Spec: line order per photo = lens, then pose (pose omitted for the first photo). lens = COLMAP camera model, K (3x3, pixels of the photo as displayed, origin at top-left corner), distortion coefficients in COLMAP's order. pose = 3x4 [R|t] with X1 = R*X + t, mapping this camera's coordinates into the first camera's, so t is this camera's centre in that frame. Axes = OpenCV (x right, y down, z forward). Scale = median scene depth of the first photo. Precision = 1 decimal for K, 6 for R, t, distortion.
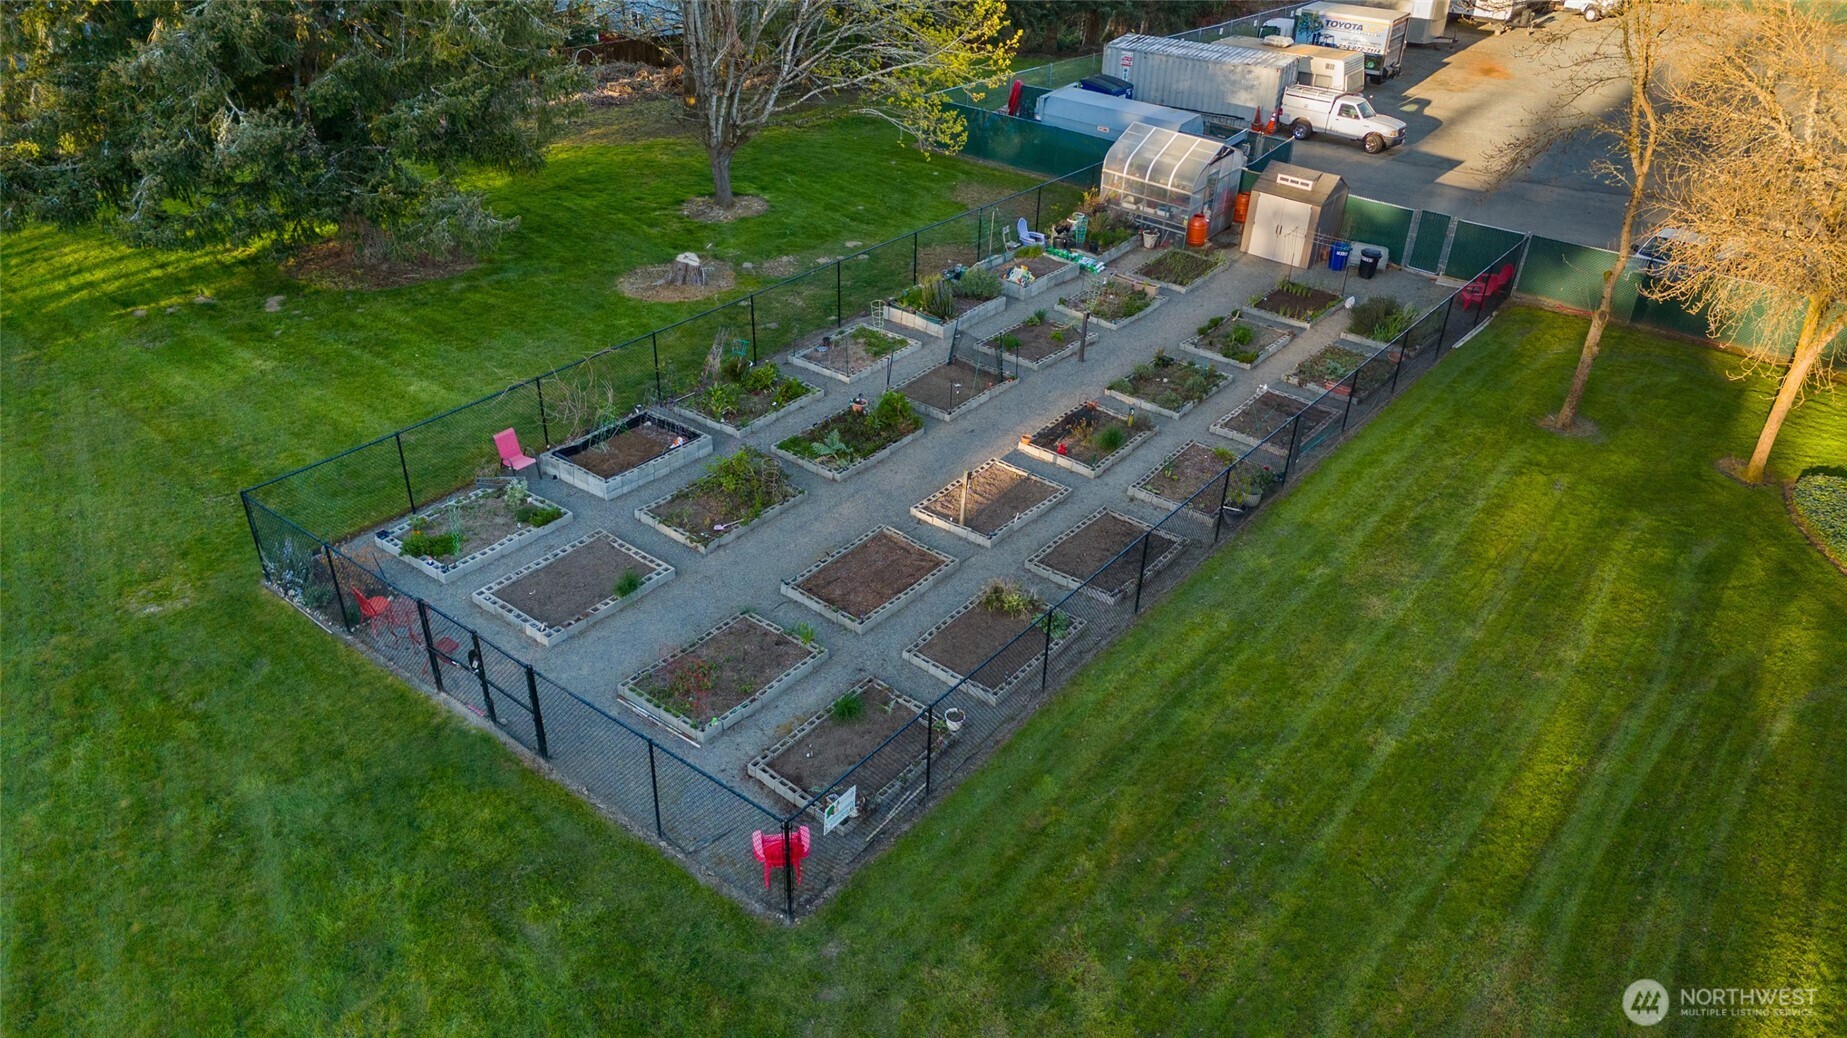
lens RADIAL K [[1350.3, 0, 938.7], [0, 1350.3, 517.3], [0, 0, 1]] dist [0.046201, -0.031936]
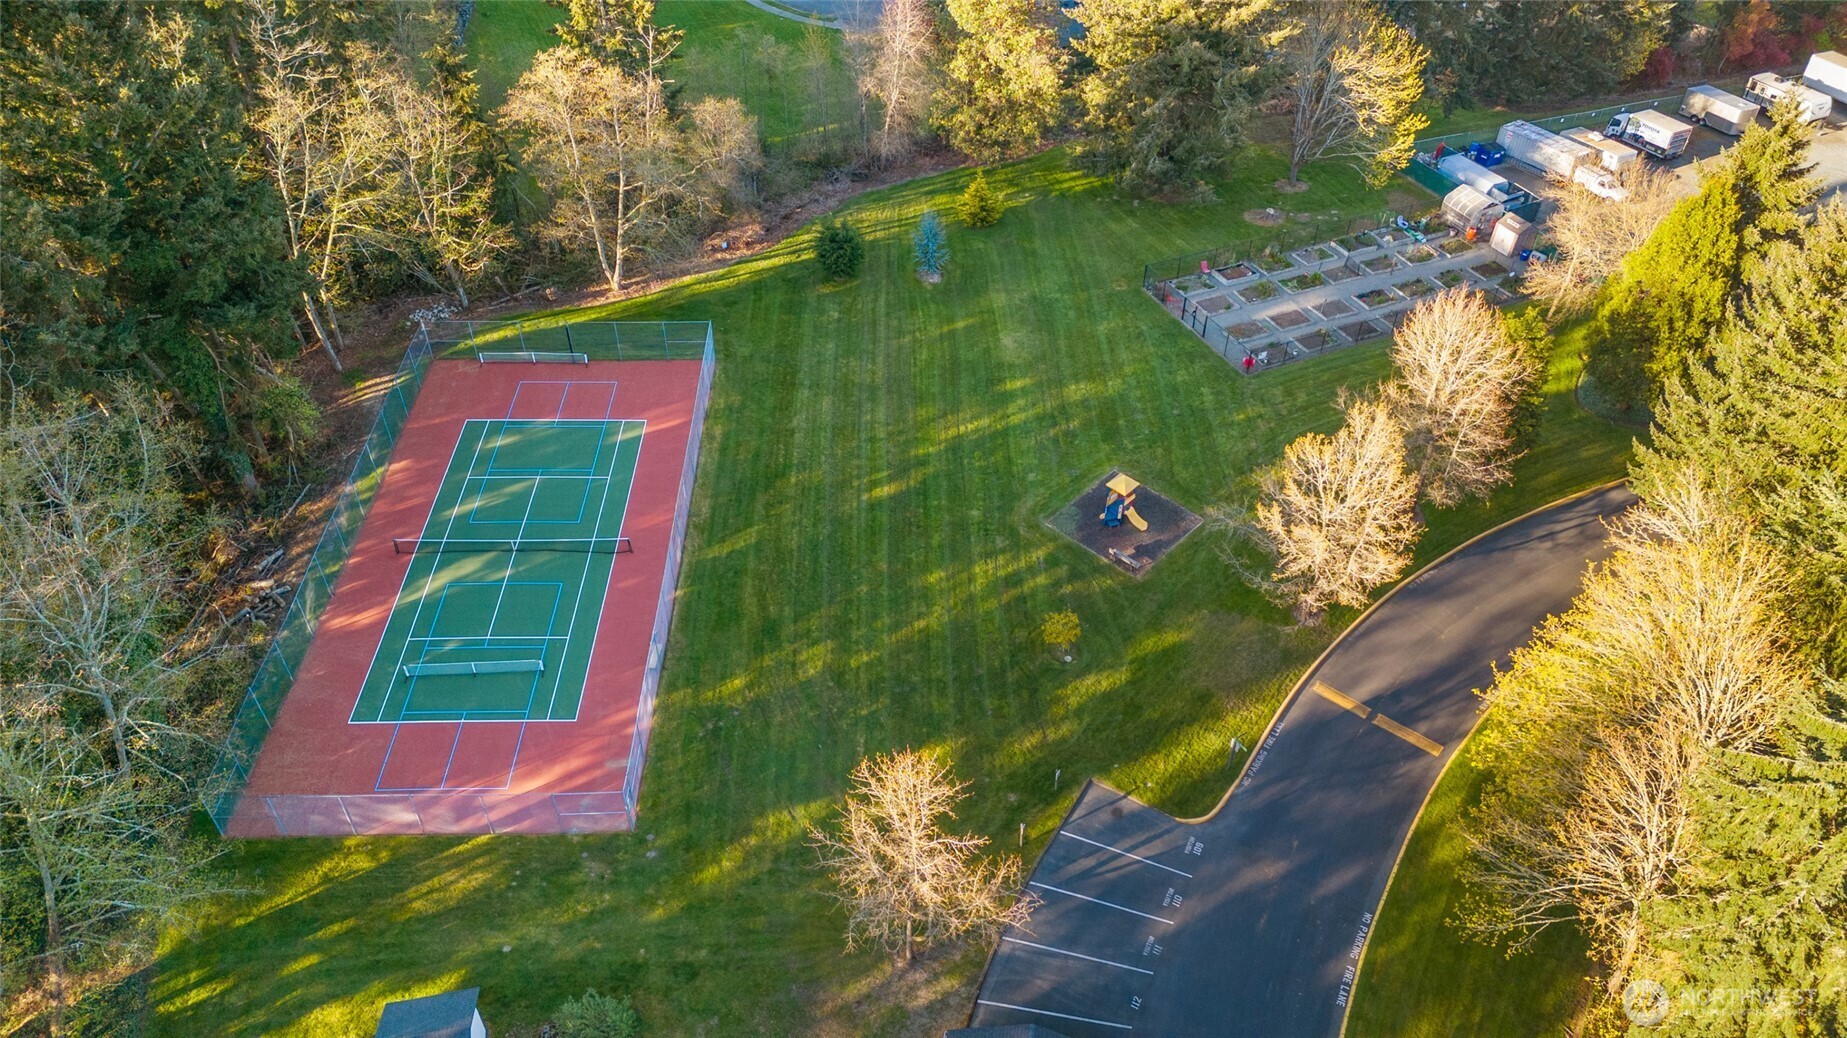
lens RADIAL K [[1502.6, 0, 932.1], [0, 1502.6, 534.0], [0, 0, 1]] dist [-0.005234, -0.002295]
pose [[0.901373, 0.267060, -0.340890, 0.521663], [-0.223498, 0.961146, 0.162012, 0.132511], [0.370911, -0.069845, 0.926038, -2.692837]]
